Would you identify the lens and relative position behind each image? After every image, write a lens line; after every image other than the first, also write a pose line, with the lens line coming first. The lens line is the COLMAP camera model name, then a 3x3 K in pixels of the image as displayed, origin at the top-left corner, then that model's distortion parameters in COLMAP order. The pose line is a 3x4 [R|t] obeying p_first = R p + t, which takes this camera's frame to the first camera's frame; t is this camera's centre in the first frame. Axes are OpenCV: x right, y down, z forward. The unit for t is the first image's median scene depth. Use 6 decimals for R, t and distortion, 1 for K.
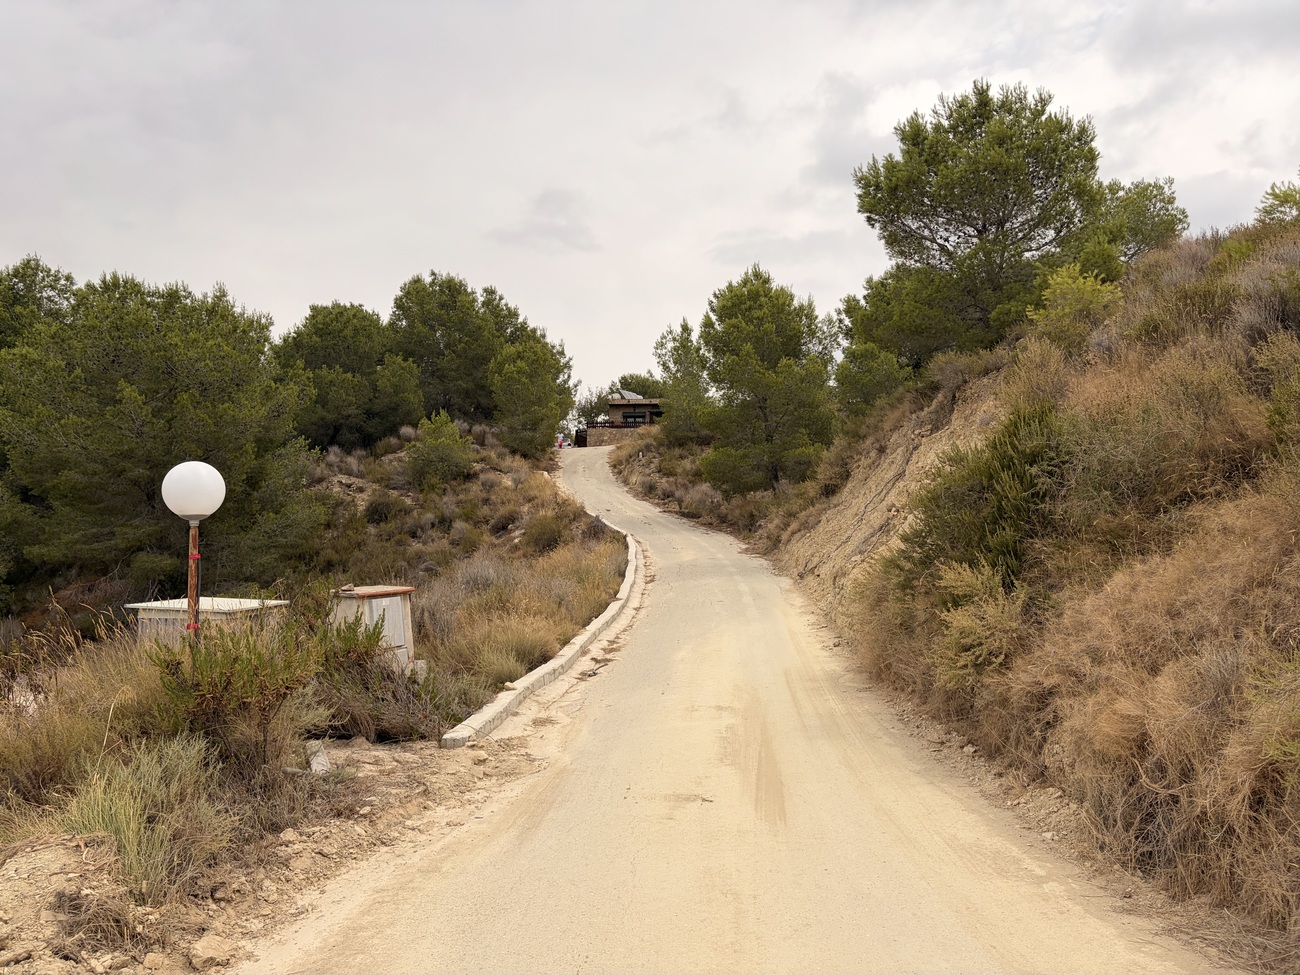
lens RADIAL K [[992.0, 0, 683.2], [0, 992.0, 495.5], [0, 0, 1]] dist [-0.027998, -0.017909]
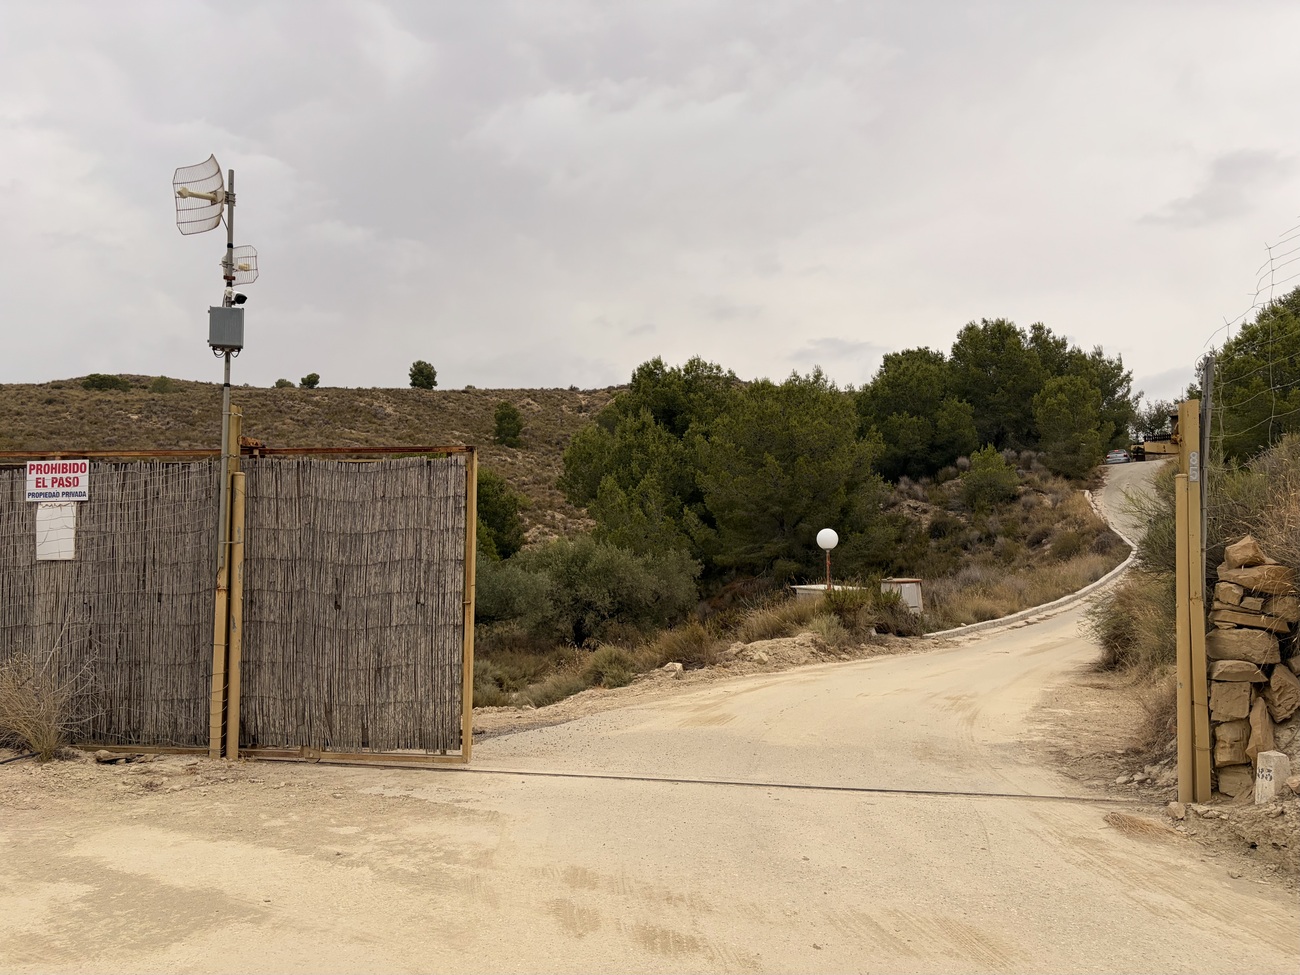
lens RADIAL K [[992.0, 0, 644.9], [0, 992.0, 480.5], [0, 0, 1]] dist [-0.027998, -0.017909]
pose [[0.820394, -0.035581, -0.570690, 0.104471], [0.022715, 0.999302, -0.029649, -0.015747], [0.571347, 0.011360, 0.820630, -0.245953]]
